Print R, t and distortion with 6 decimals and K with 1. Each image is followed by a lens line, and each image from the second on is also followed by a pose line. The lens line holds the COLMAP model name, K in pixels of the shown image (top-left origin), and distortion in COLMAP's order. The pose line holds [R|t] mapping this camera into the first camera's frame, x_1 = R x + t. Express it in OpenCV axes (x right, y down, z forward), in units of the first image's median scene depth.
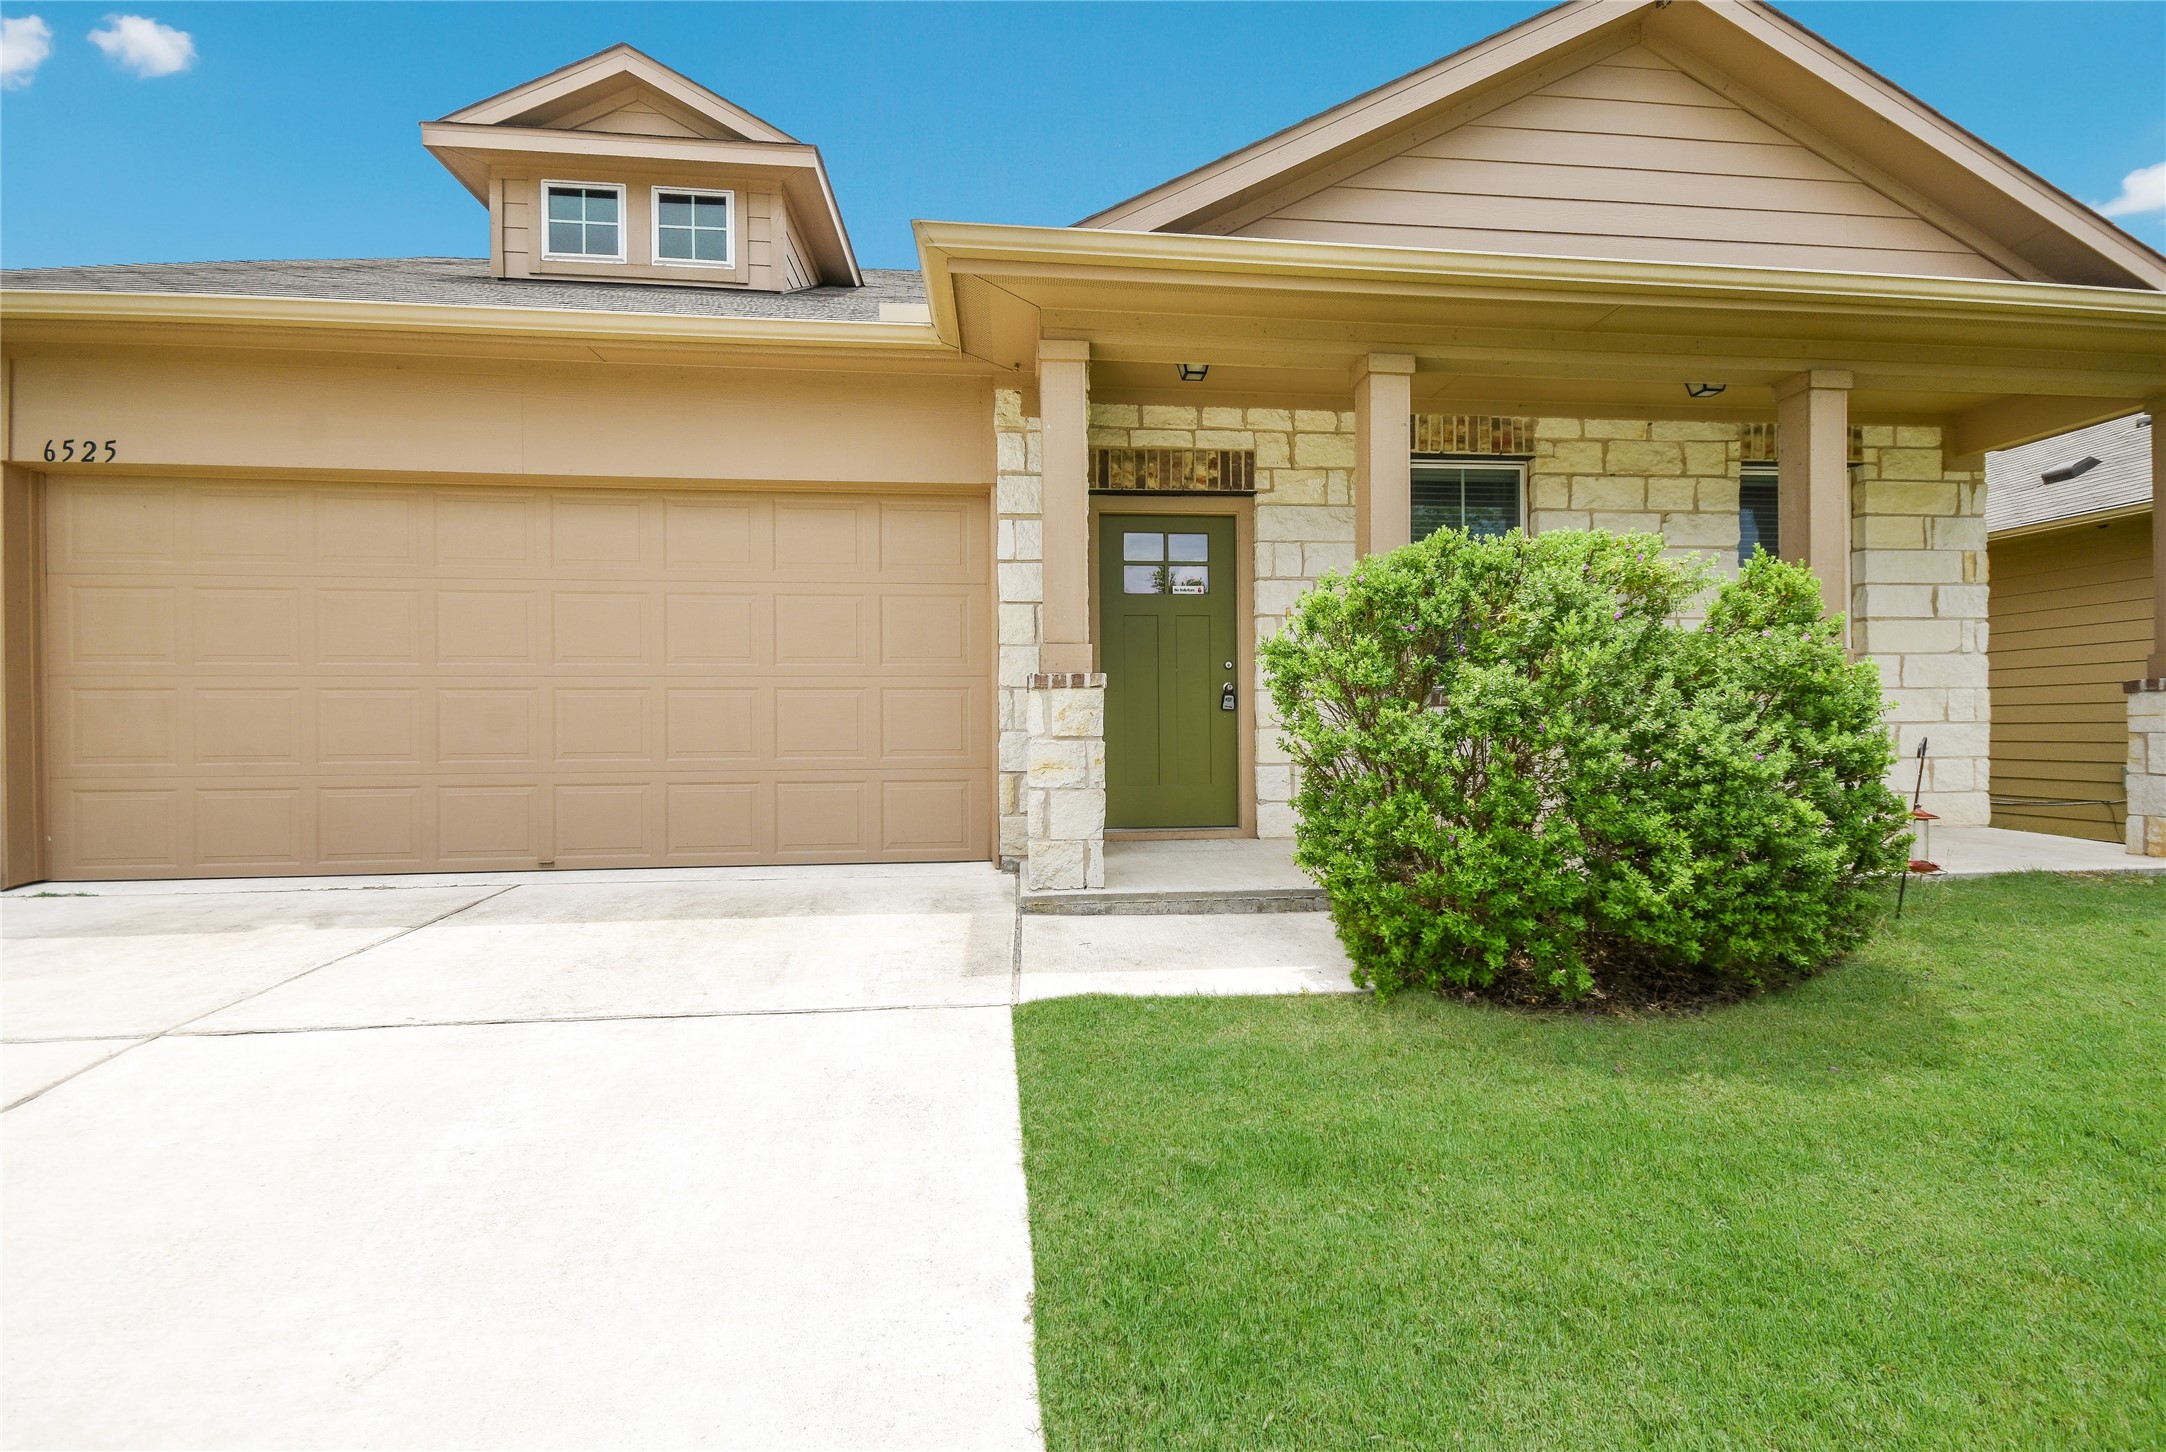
lens RADIAL K [[958.4, 0, 1094.4], [0, 958.4, 738.8], [0, 0, 1]] dist [0.006124, 0.000113]
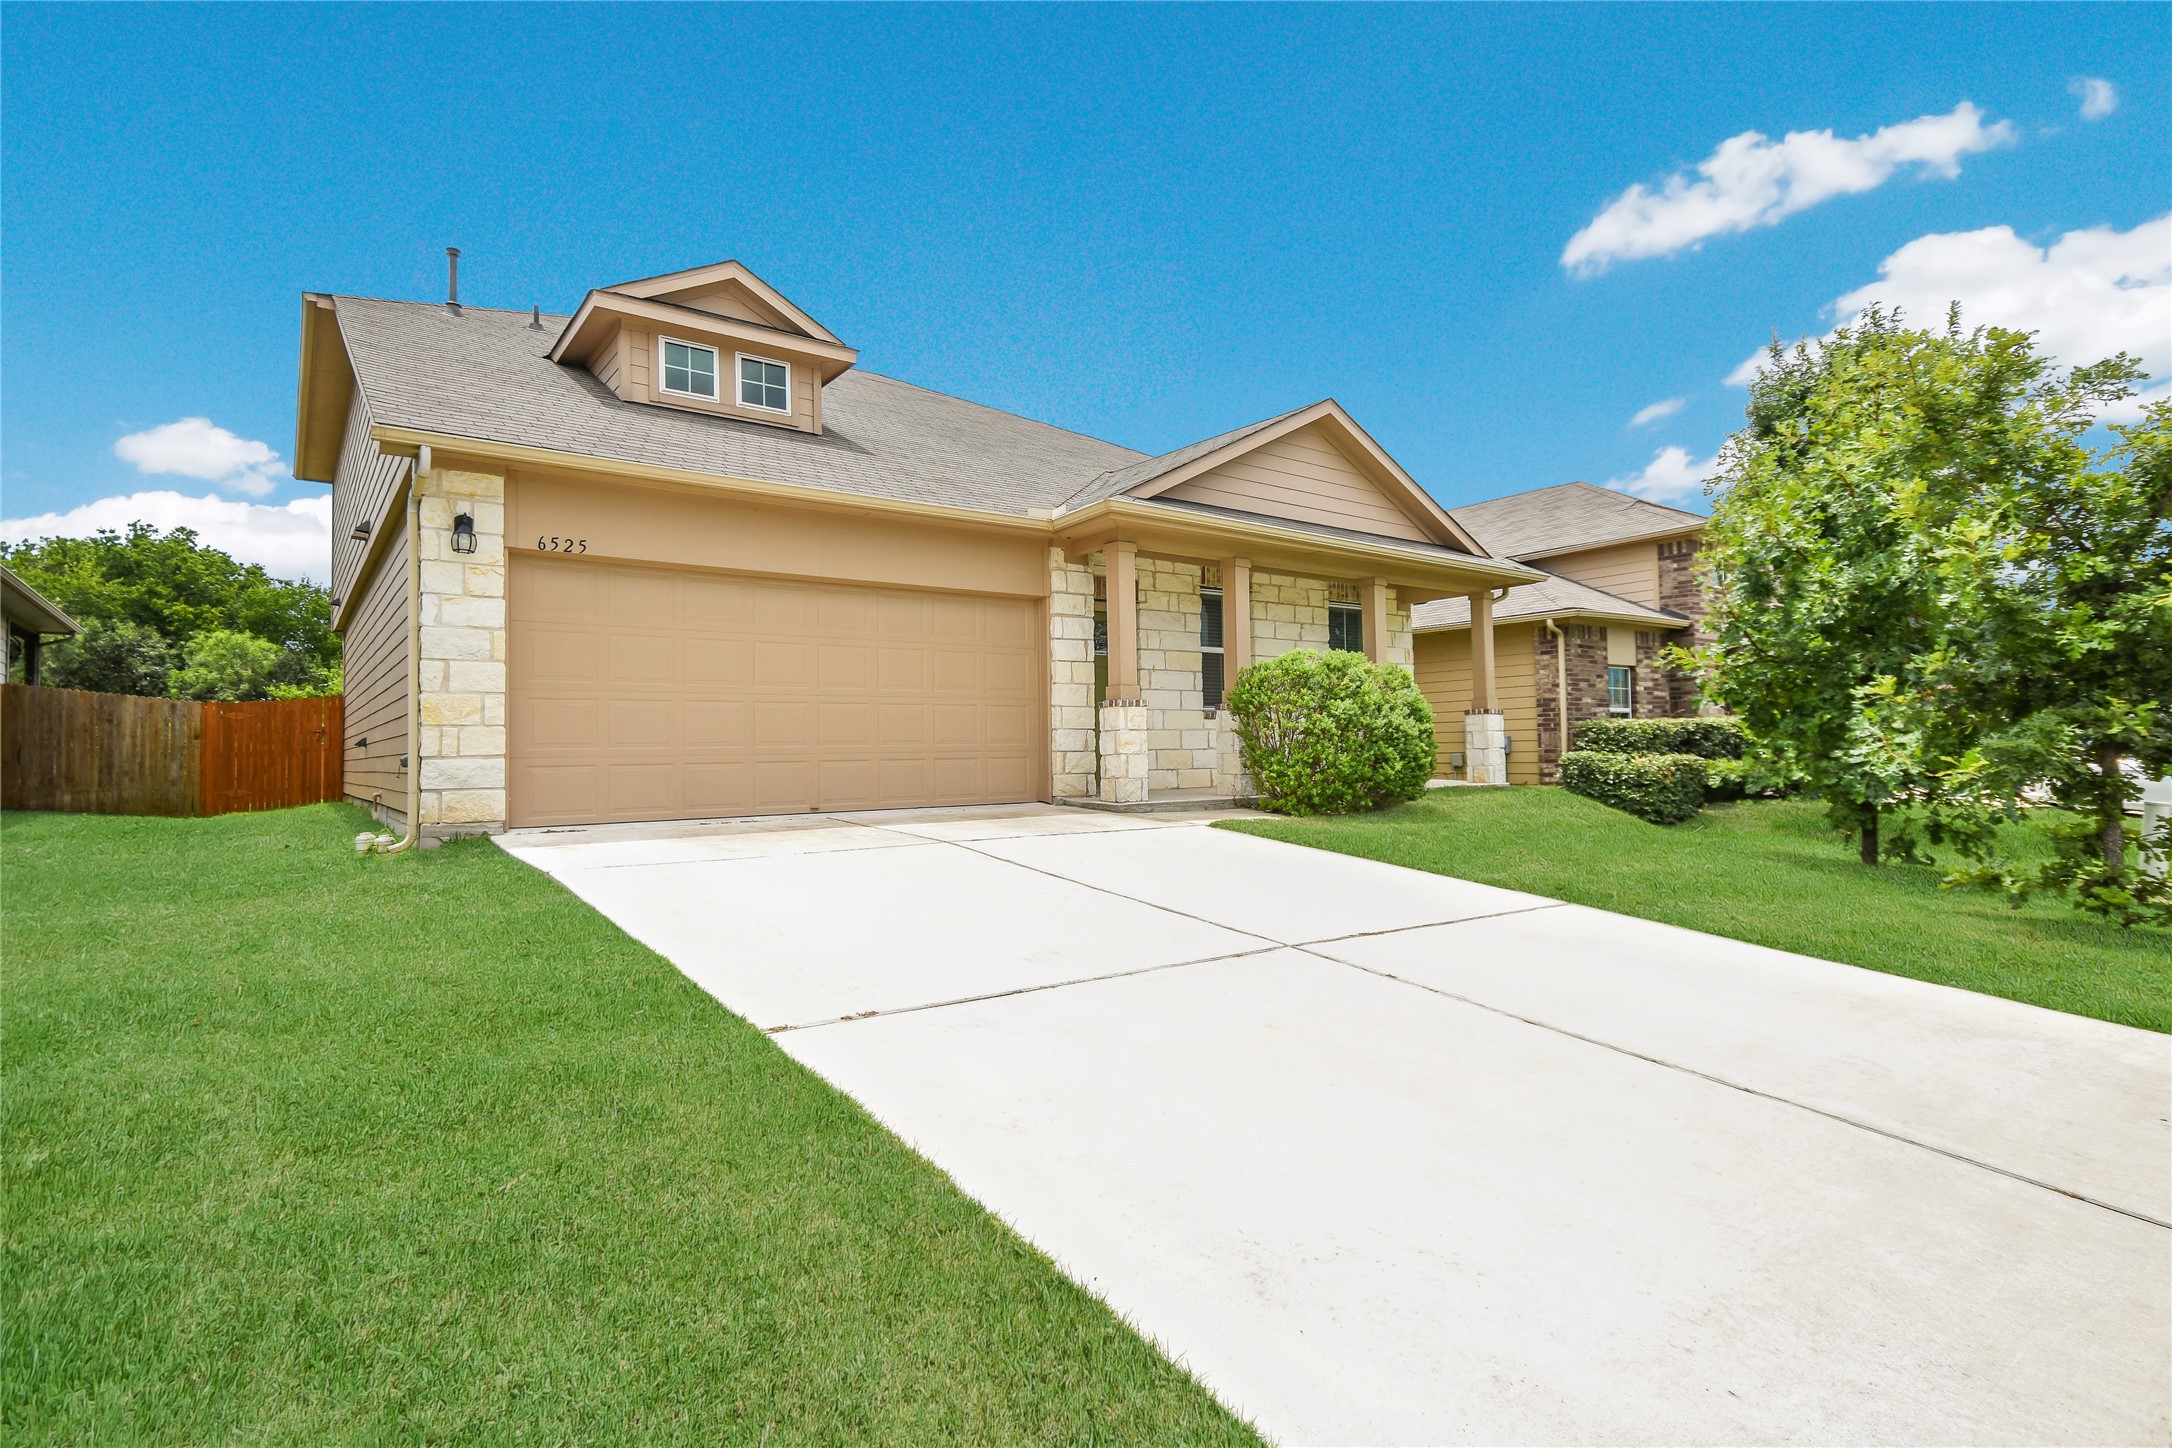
lens RADIAL K [[1090.4, 0, 1093.5], [0, 1090.4, 716.2], [0, 0, 1]] dist [-0.001161, 0.000106]
pose [[0.858157, 0.009405, 0.513302, -0.986081], [0.017469, 0.998718, -0.047504, 0.060113], [-0.513091, 0.049733, 0.856892, -0.748079]]
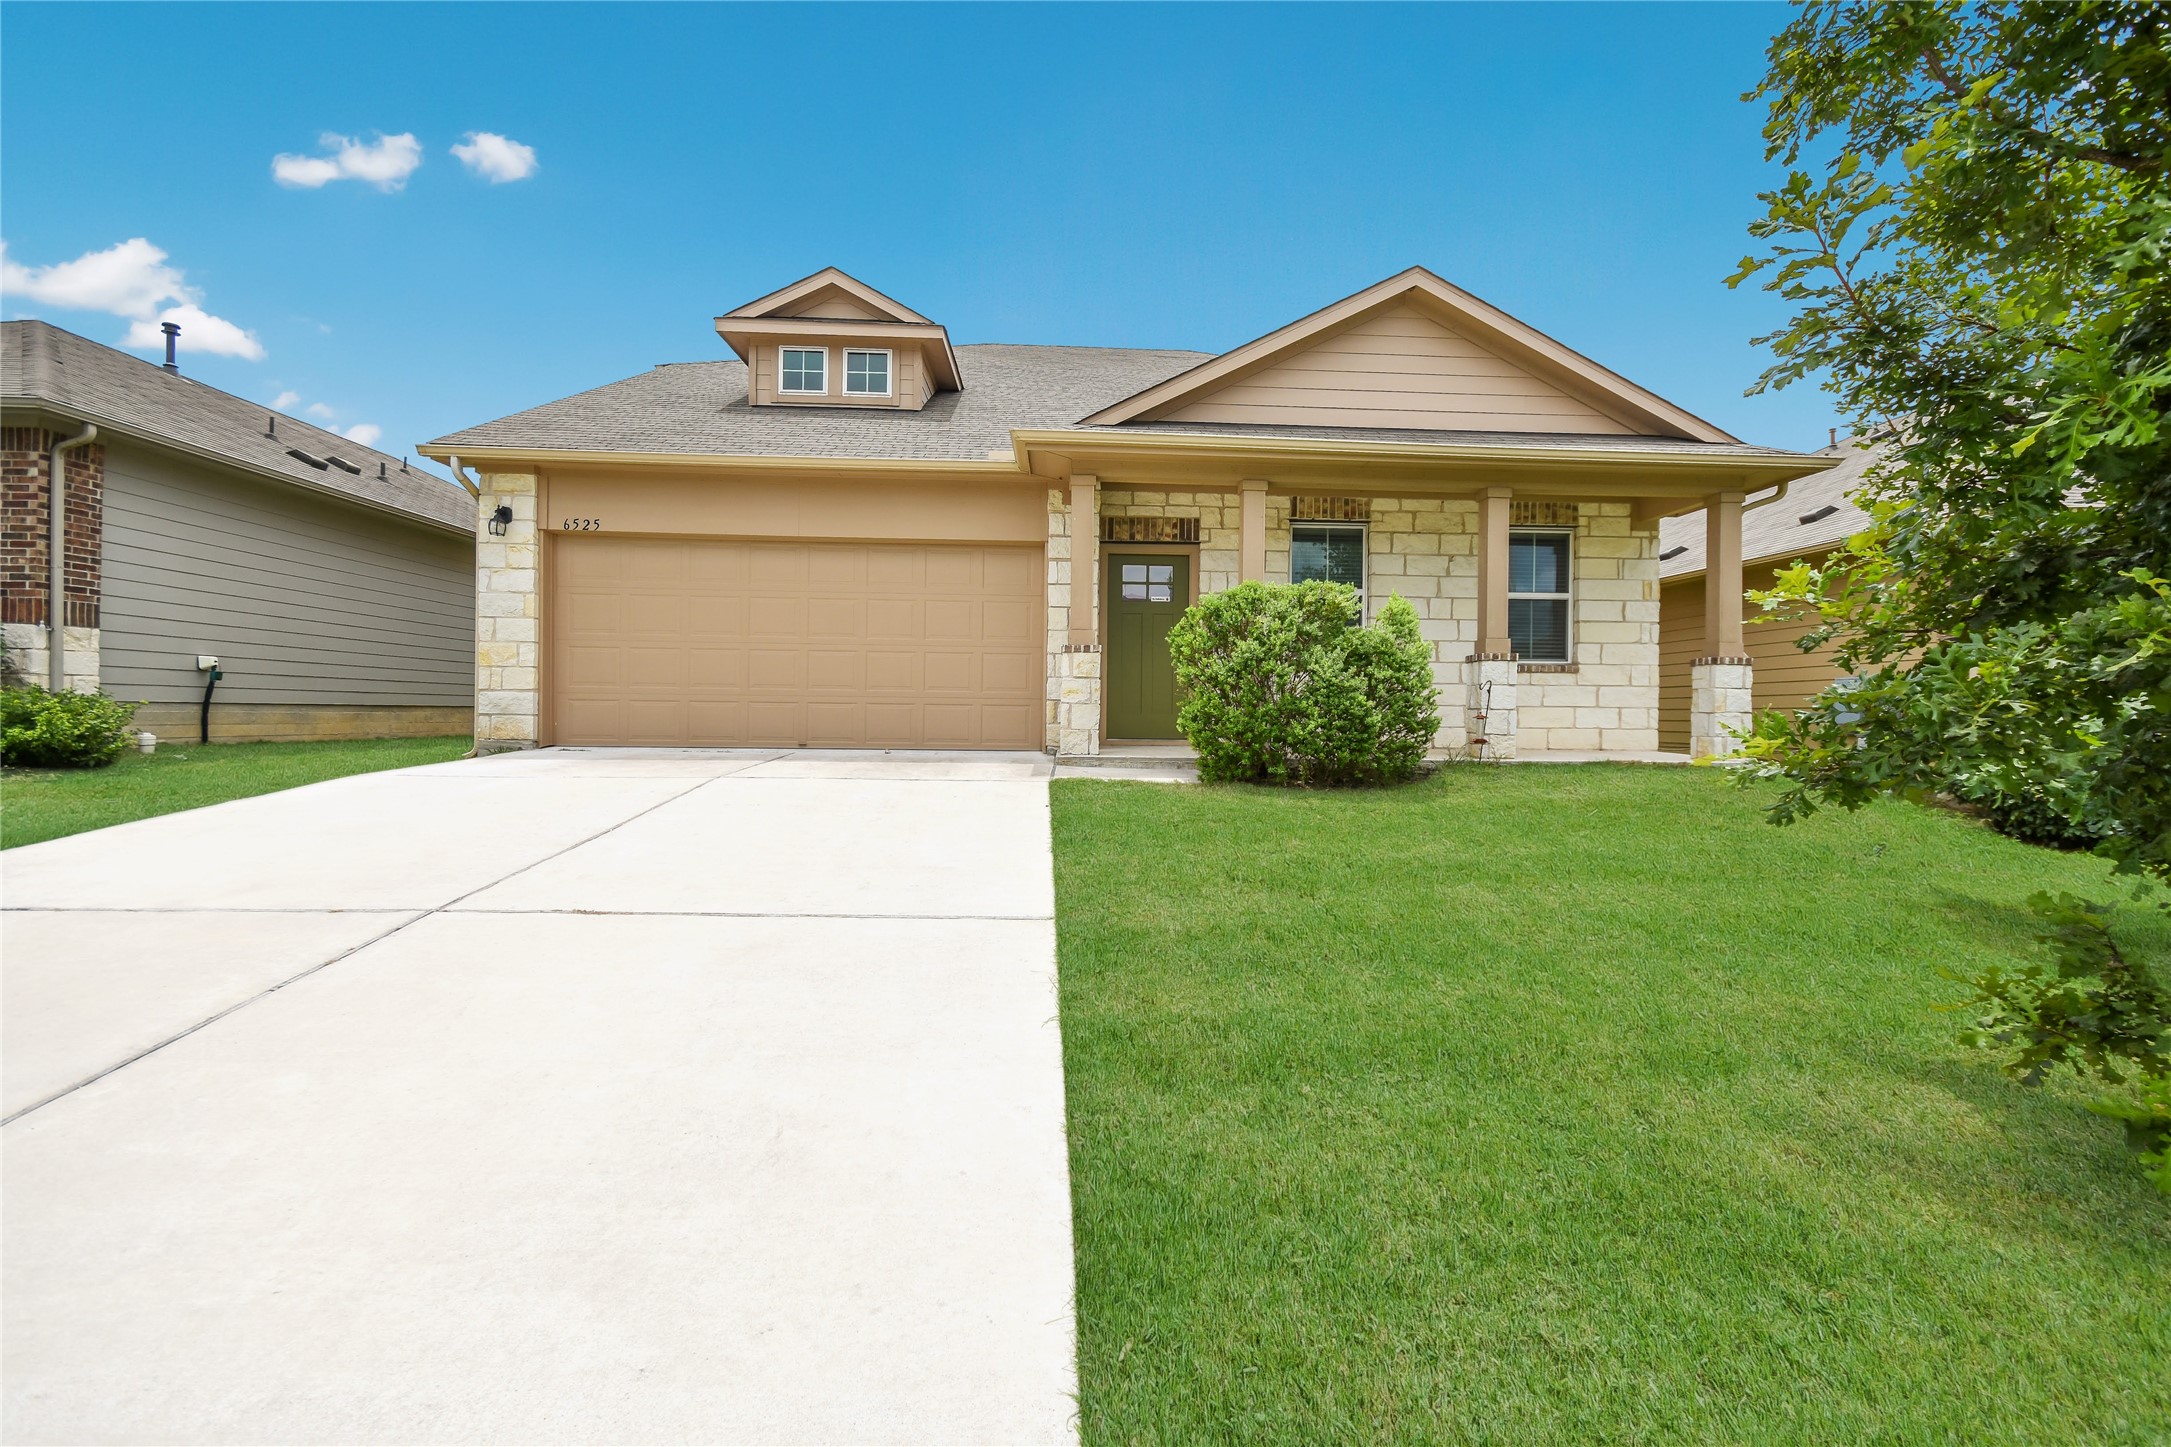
lens RADIAL K [[926.9, 0, 1085.5], [0, 926.9, 723.5], [0, 0, 1]] dist [0.004230, 0.000178]
pose [[0.997968, 0.019778, -0.060577, 0.072272], [-0.019706, 0.999804, 0.001792, 0.065908], [0.060601, -0.000595, 0.998162, -0.661967]]
